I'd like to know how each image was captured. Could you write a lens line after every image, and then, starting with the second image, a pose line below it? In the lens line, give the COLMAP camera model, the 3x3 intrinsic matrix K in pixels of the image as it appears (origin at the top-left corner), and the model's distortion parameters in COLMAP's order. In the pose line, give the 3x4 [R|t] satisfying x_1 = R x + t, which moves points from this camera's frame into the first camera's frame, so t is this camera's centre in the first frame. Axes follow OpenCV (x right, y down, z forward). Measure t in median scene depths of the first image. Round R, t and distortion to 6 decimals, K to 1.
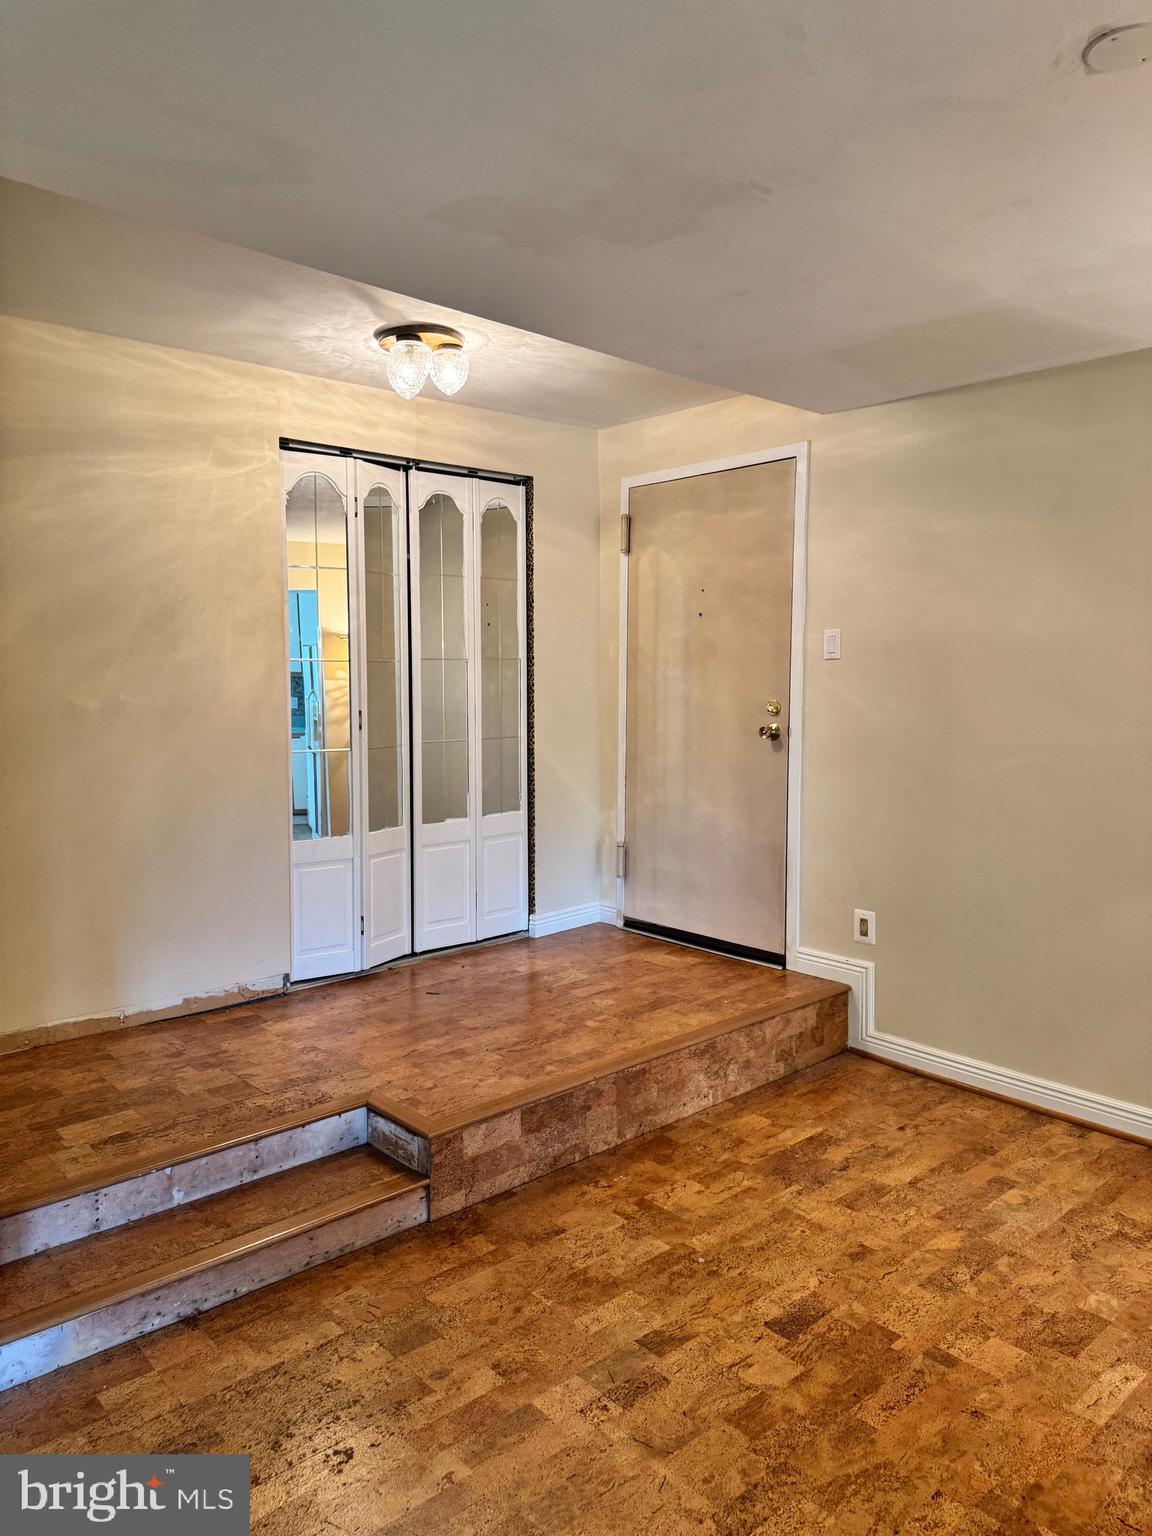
lens RADIAL K [[1089.7, 0, 571.7], [0, 1089.7, 751.7], [0, 0, 1]] dist [0.052573, -0.062854]
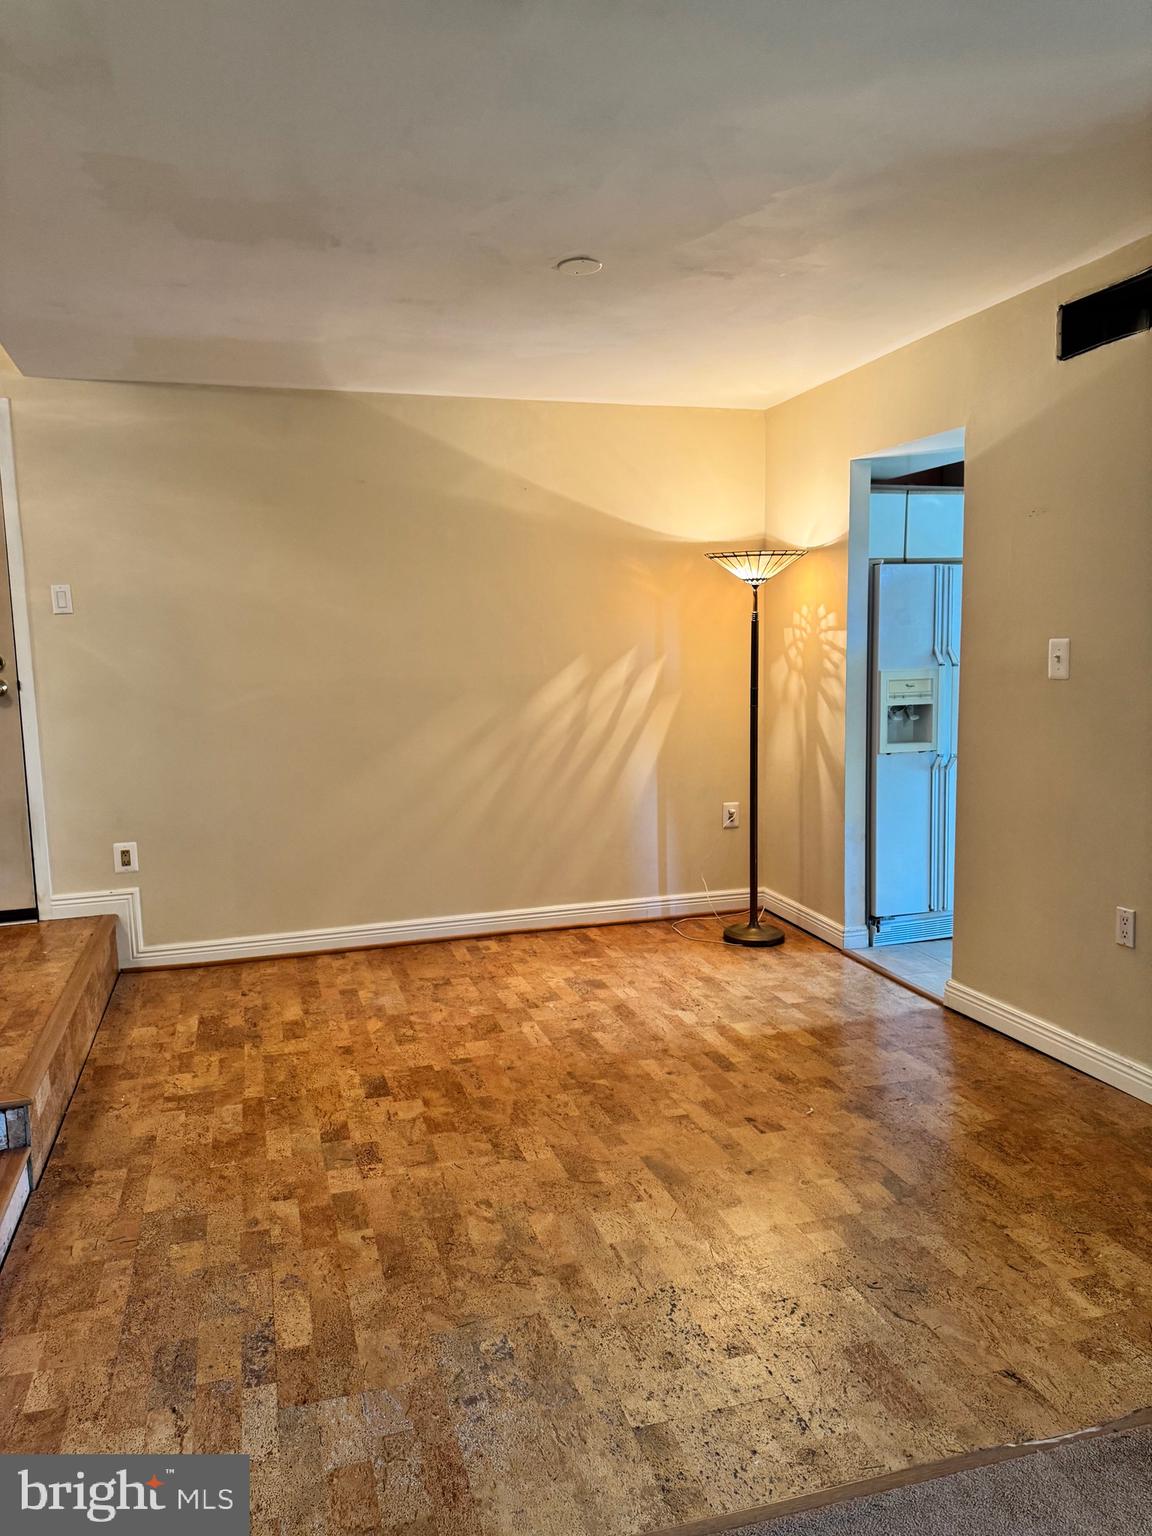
lens RADIAL K [[1089.7, 0, 577.4], [0, 1089.7, 773.3], [0, 0, 1]] dist [0.052573, -0.062854]
pose [[0.419366, -0.115169, 0.900482, -0.669988], [0.089938, 0.992311, 0.085028, 0.027510], [-0.903351, 0.045329, 0.426499, 0.136645]]
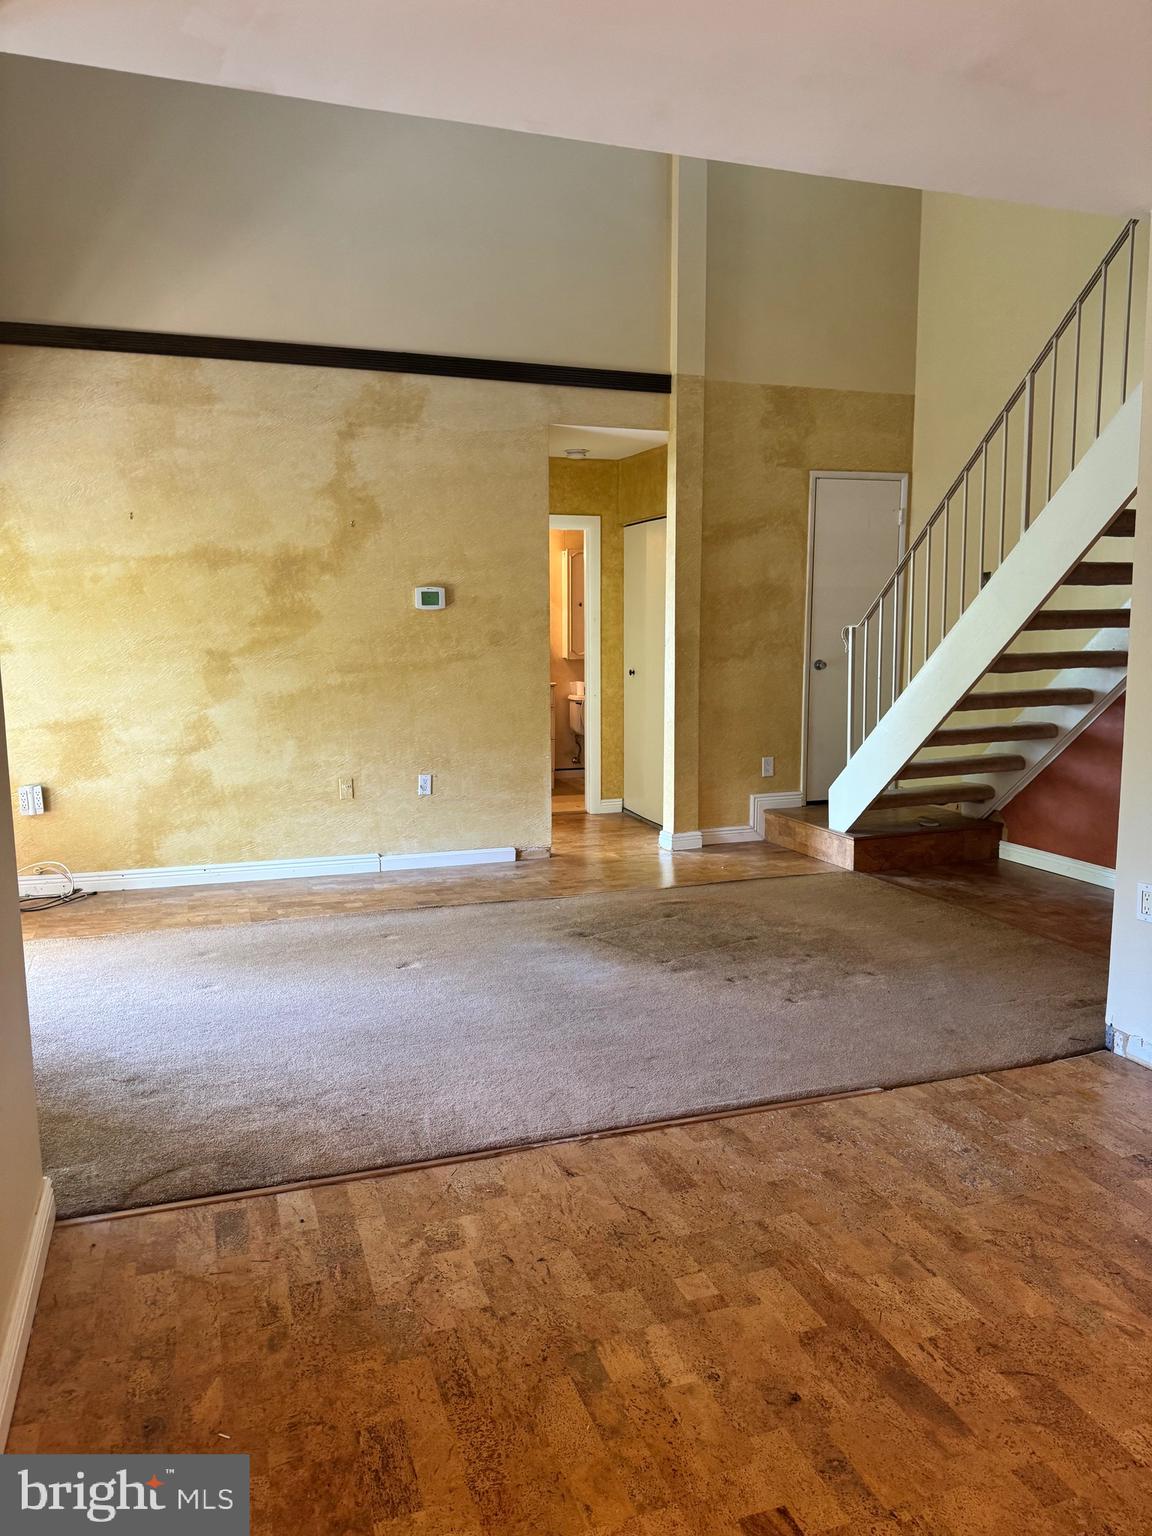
lens RADIAL K [[1089.7, 0, 577.3], [0, 1089.7, 756.4], [0, 0, 1]] dist [0.052573, -0.062854]
pose [[-0.384030, 0.119155, -0.915600, 0.686784], [-0.067616, 0.985346, 0.156592, 0.006968], [0.920842, 0.122045, -0.370345, 0.470523]]
